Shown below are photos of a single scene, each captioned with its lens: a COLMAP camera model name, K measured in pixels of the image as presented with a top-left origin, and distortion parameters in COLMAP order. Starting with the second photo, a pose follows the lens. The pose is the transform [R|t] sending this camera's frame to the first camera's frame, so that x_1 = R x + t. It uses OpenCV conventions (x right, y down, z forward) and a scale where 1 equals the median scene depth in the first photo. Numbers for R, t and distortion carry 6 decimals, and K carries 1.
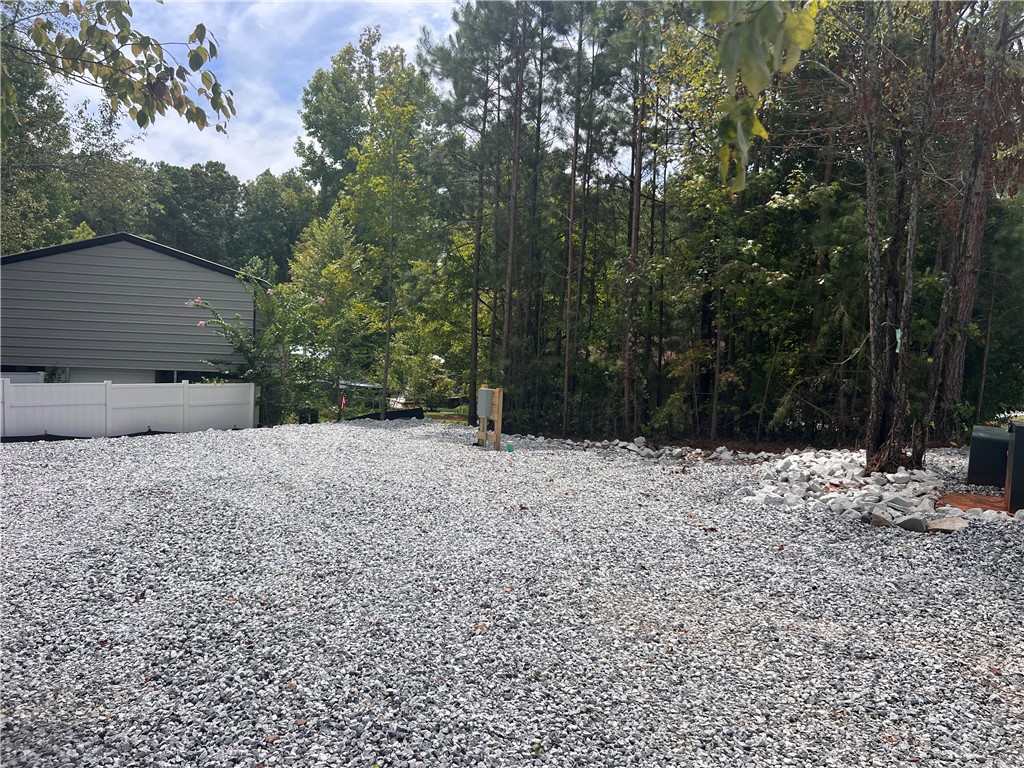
lens RADIAL K [[761.7, 0, 518.8], [0, 761.7, 385.2], [0, 0, 1]] dist [0.044366, -0.053362]
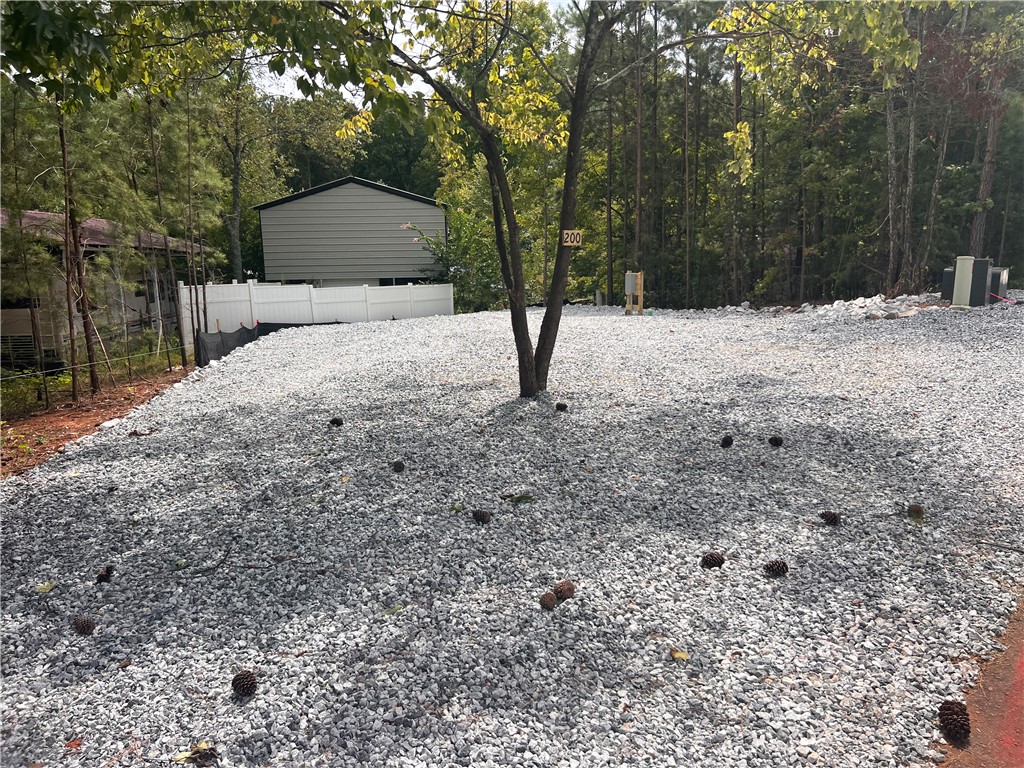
lens RADIAL K [[761.7, 0, 518.8], [0, 761.7, 385.2], [0, 0, 1]] dist [0.044366, -0.053362]
pose [[0.988907, -0.041415, -0.142645, -0.090616], [0.058272, 0.991526, 0.116107, 0.056282], [0.136628, -0.123131, 0.982940, -0.716033]]
